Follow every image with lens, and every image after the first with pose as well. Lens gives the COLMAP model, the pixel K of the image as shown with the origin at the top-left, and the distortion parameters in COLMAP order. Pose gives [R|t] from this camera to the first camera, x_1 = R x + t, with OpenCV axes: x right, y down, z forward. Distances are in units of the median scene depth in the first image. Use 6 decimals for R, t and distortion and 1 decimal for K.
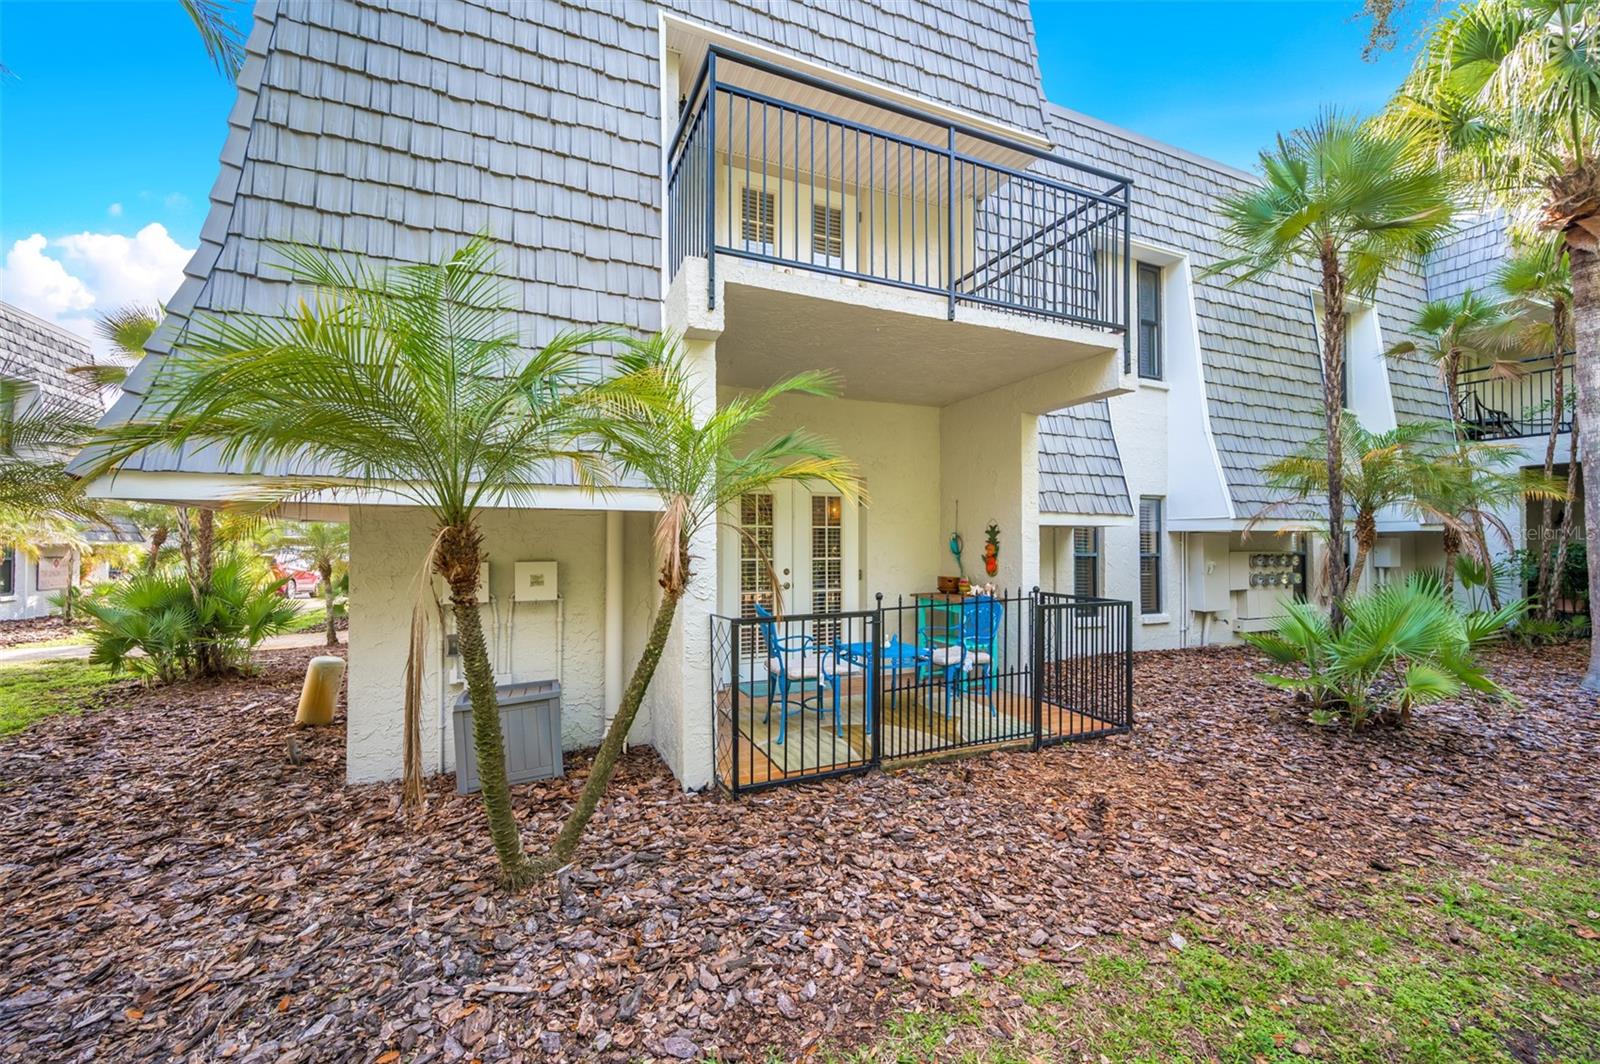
lens RADIAL K [[634.9, 0, 802.7], [0, 634.9, 544.8], [0, 0, 1]] dist [0.001953, 0.000249]
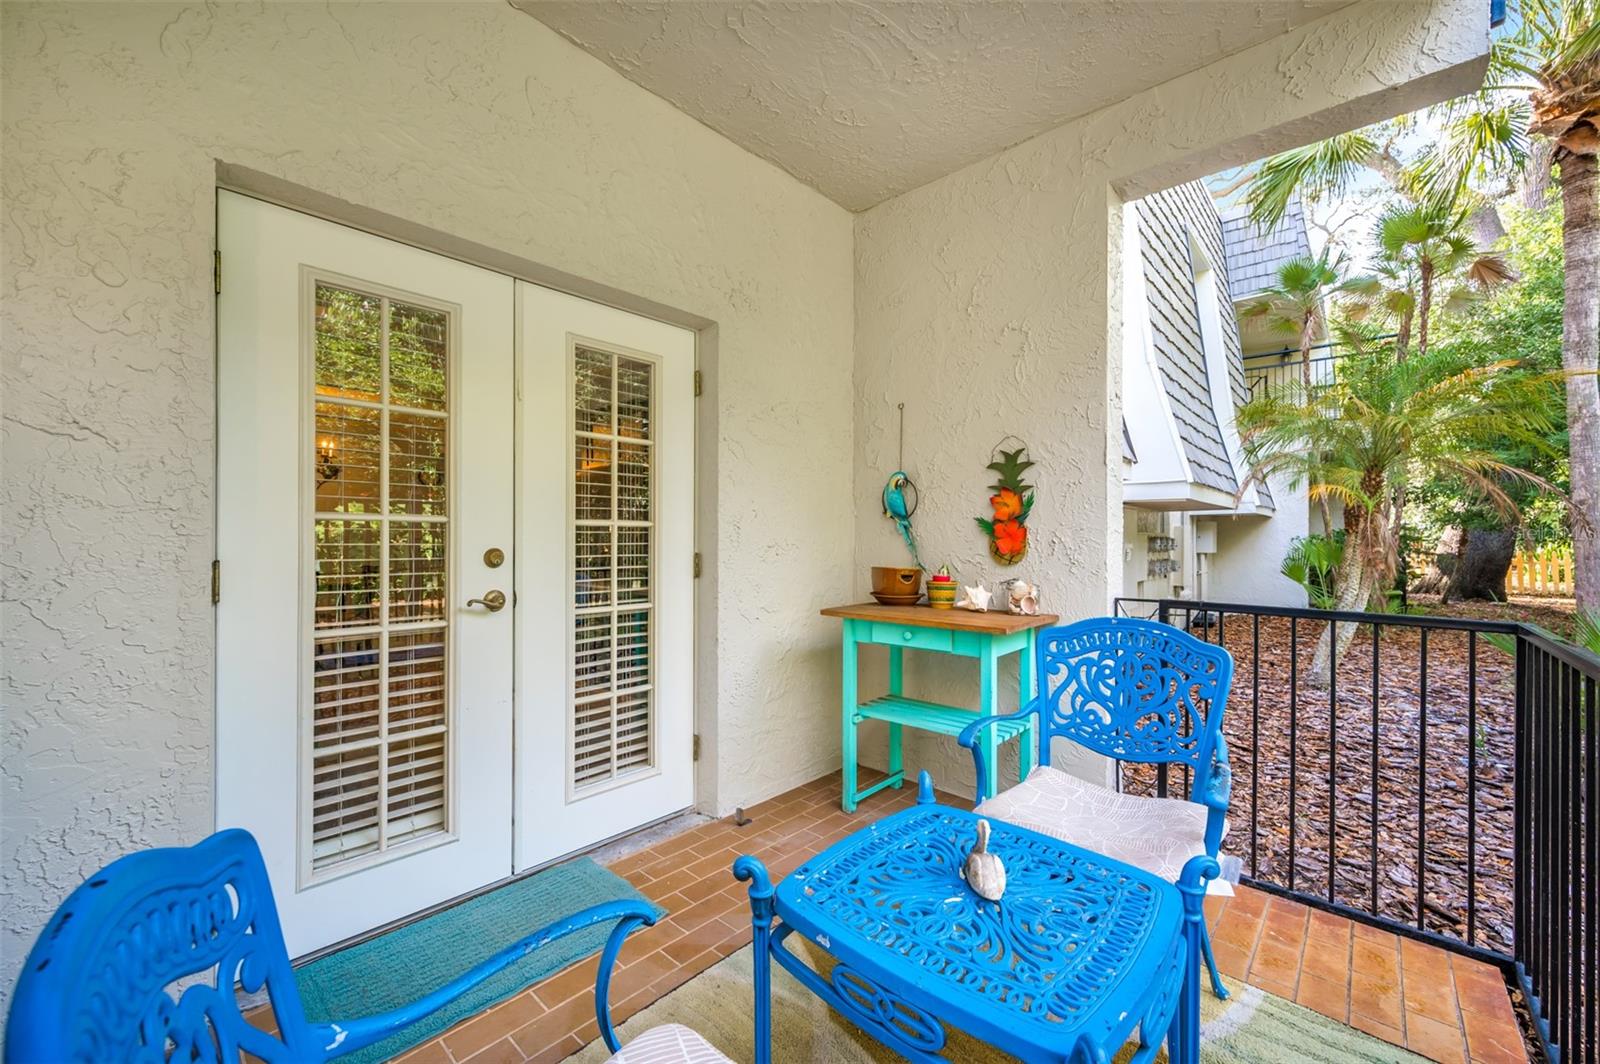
lens RADIAL K [[615.7, 0, 805.3], [0, 615.7, 546.3], [0, 0, 1]] dist [-0.000068, -0.000146]
pose [[0.910954, 0.001735, 0.412505, -0.012865], [-0.006169, 0.999937, 0.009420, 0.042517], [-0.412462, -0.011126, 0.910907, 0.845768]]
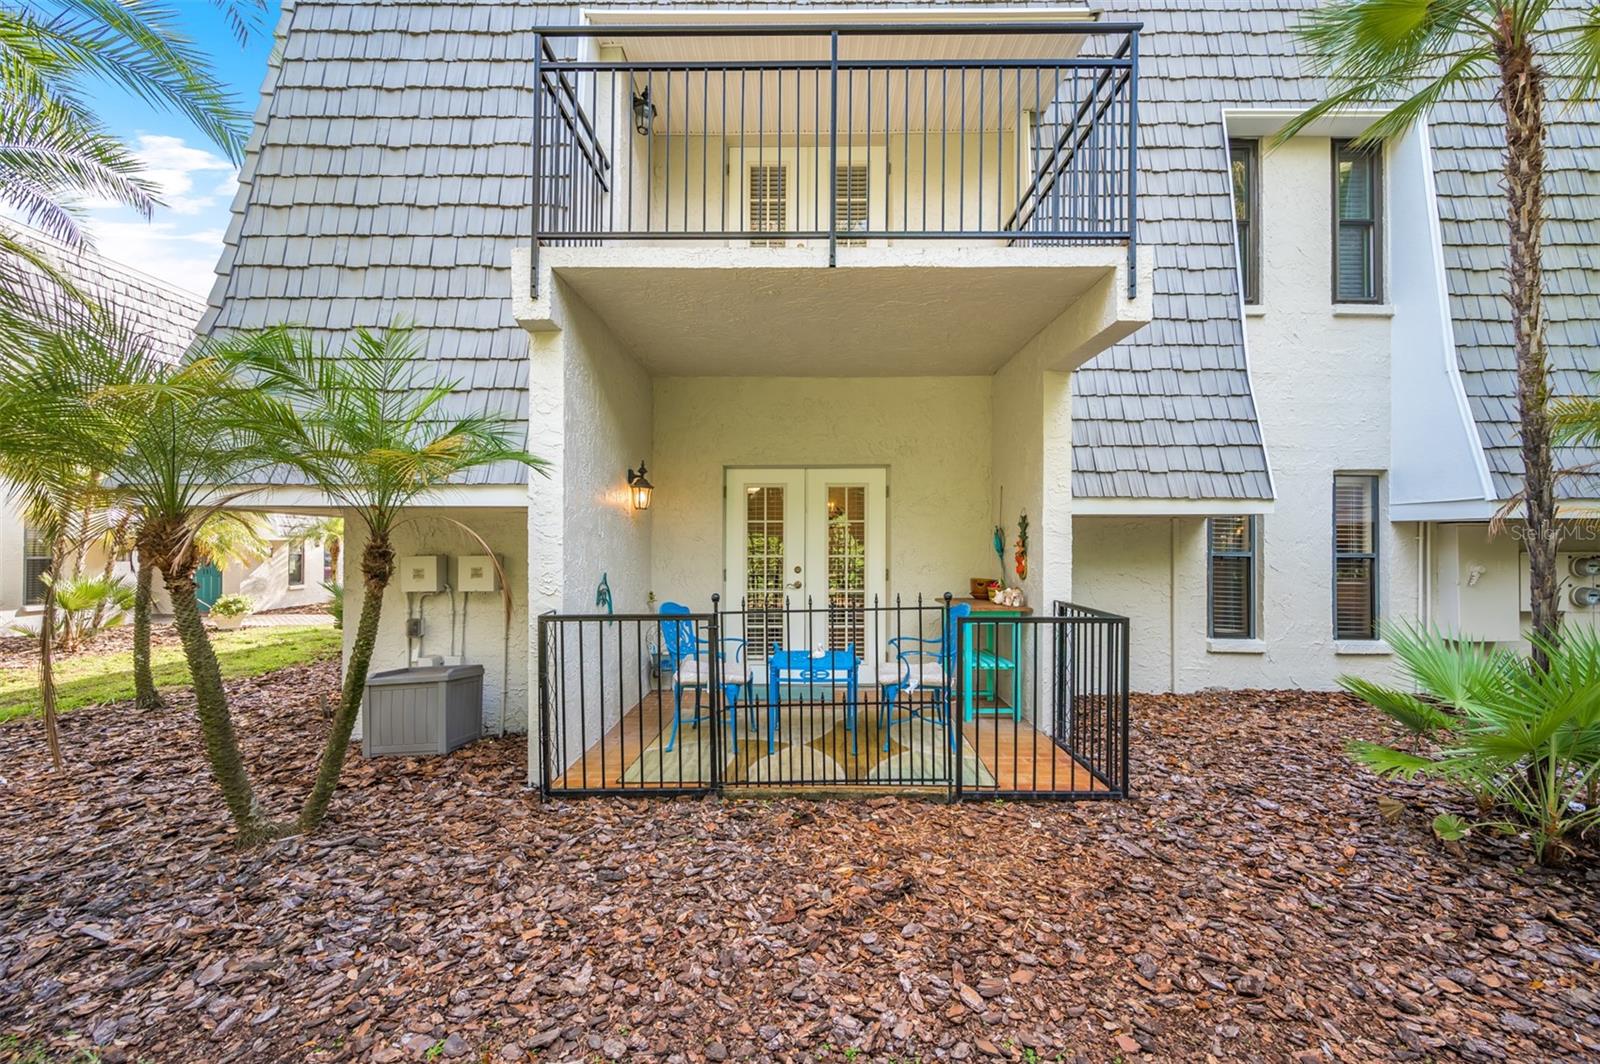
lens RADIAL K [[633.3, 0, 800.2], [0, 633.3, 548.2], [0, 0, 1]] dist [0.000579, 0.000221]
pose [[0.915550, 0.003295, -0.402190, 0.461422], [-0.000105, 0.999968, 0.007955, 0.004532], [0.402204, -0.007241, 0.915522, 0.198330]]
